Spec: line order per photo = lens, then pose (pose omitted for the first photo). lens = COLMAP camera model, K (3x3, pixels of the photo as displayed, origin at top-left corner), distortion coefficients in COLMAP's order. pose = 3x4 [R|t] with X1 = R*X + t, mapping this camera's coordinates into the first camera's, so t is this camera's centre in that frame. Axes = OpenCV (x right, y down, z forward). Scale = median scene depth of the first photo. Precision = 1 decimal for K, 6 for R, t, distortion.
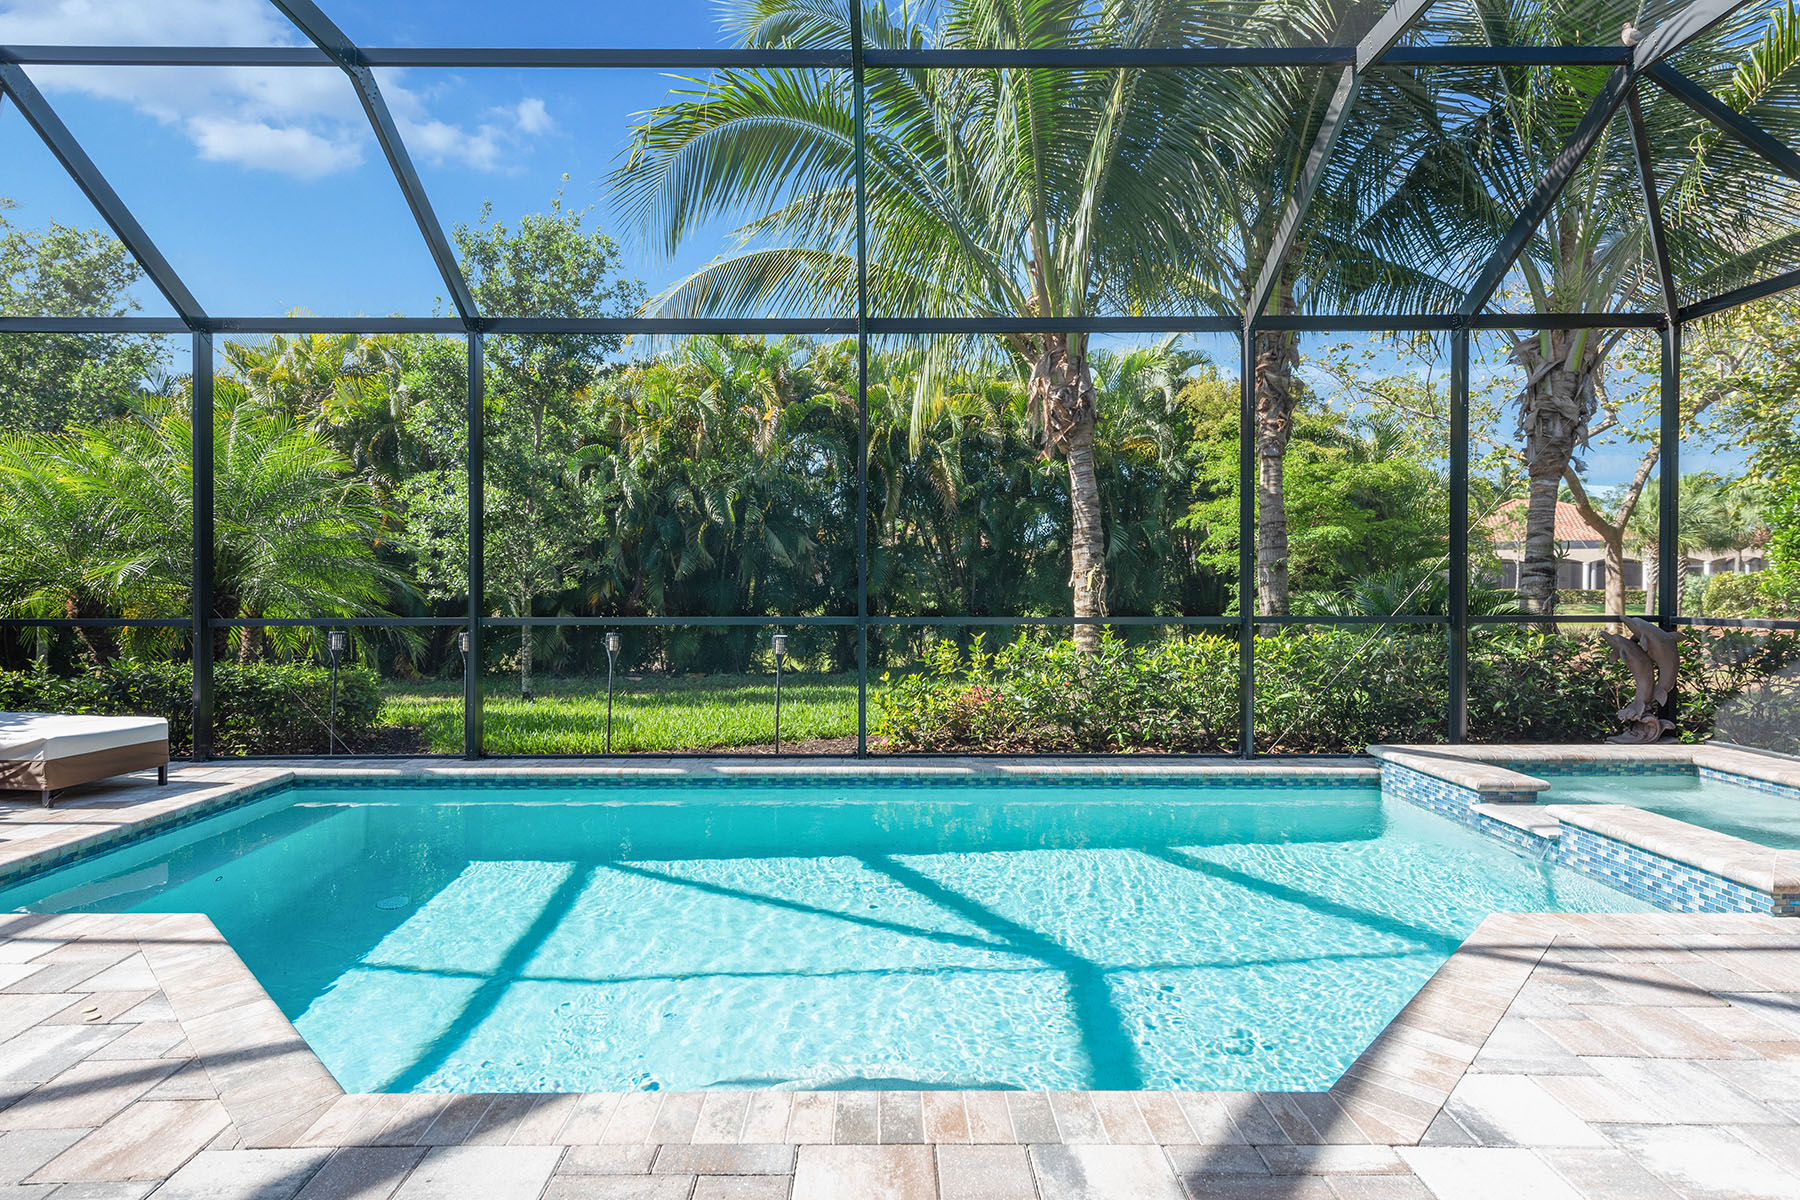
lens RADIAL K [[950.9, 0, 893.0], [0, 950.9, 578.1], [0, 0, 1]] dist [0.021226, -0.002150]
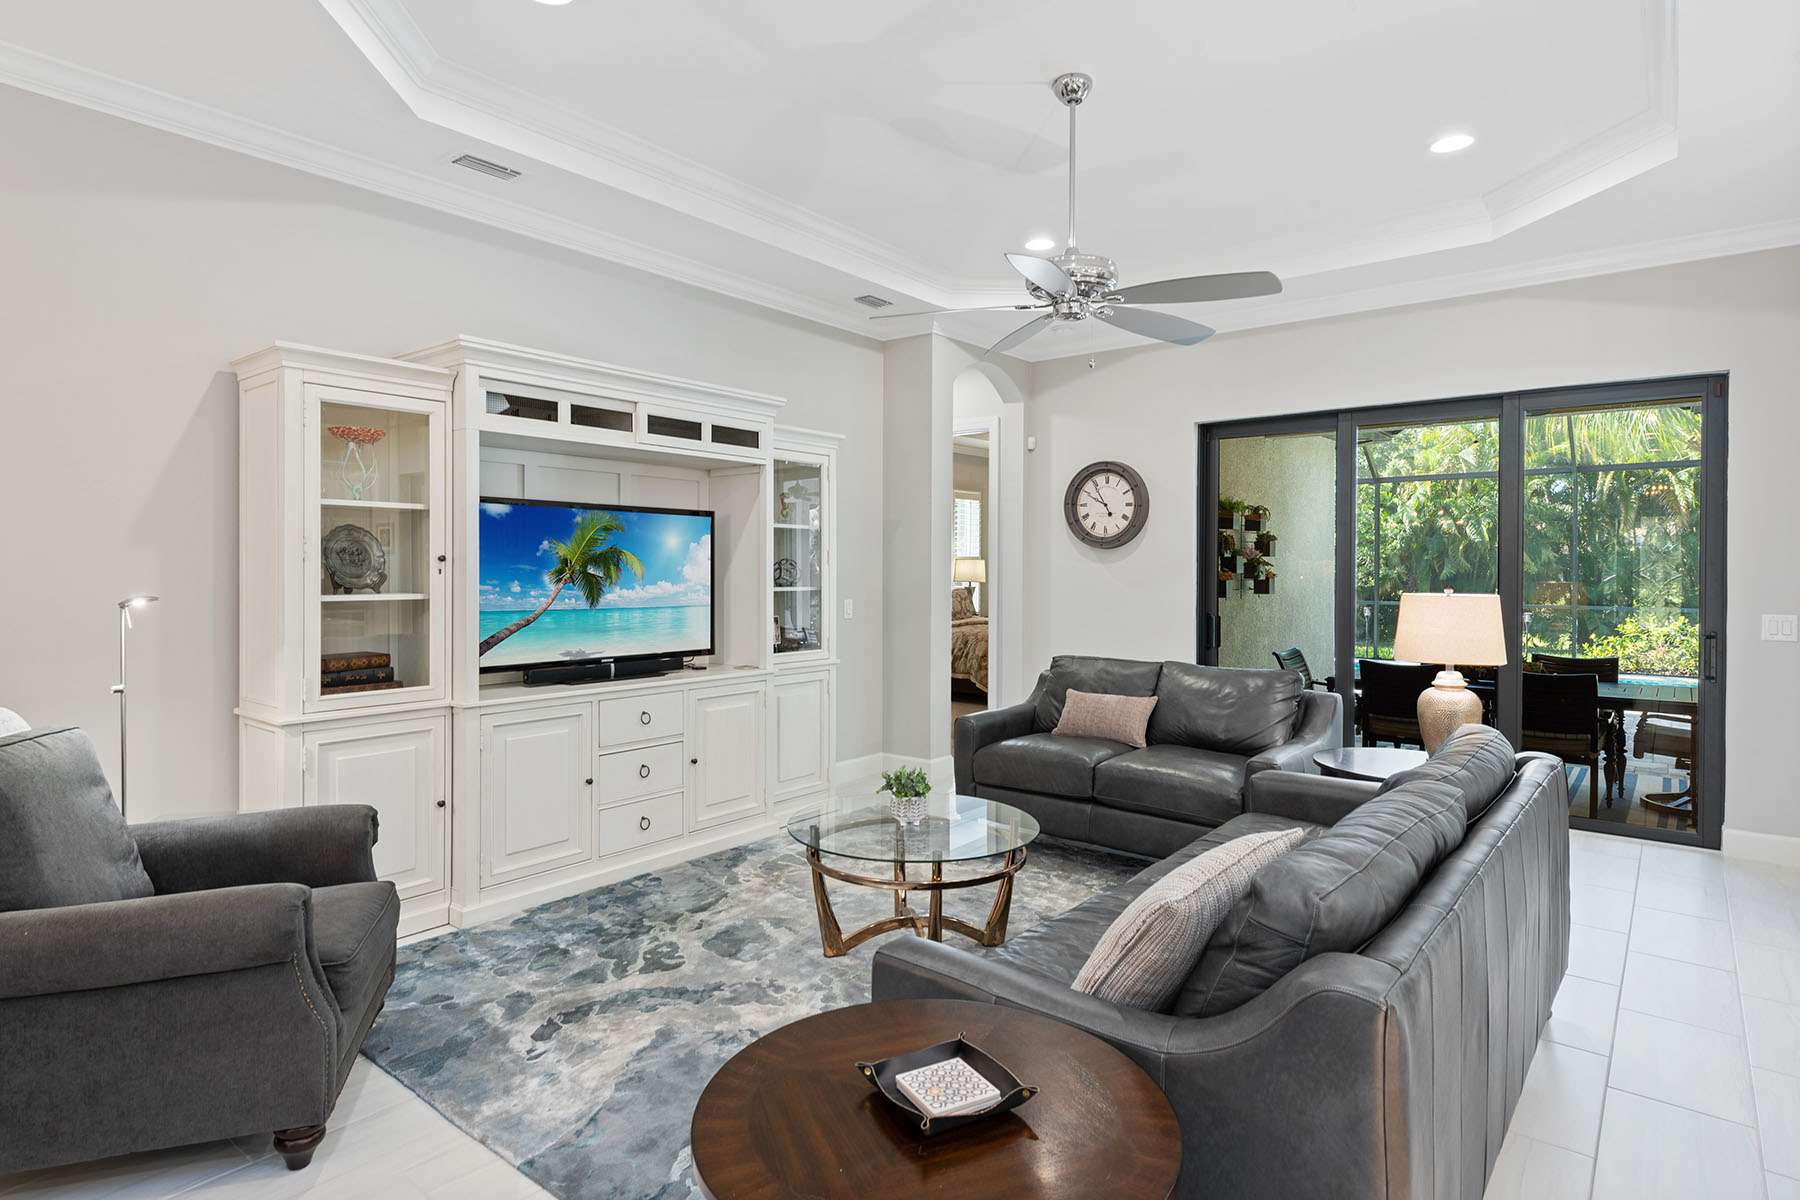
lens RADIAL K [[950.9, 0, 893.0], [0, 950.9, 578.1], [0, 0, 1]] dist [0.021226, -0.002150]
pose [[0.774069, 0.005062, -0.633081, 0.104792], [0.005232, 0.999883, 0.014391, -0.051415], [0.633079, -0.014452, 0.773952, -1.316734]]
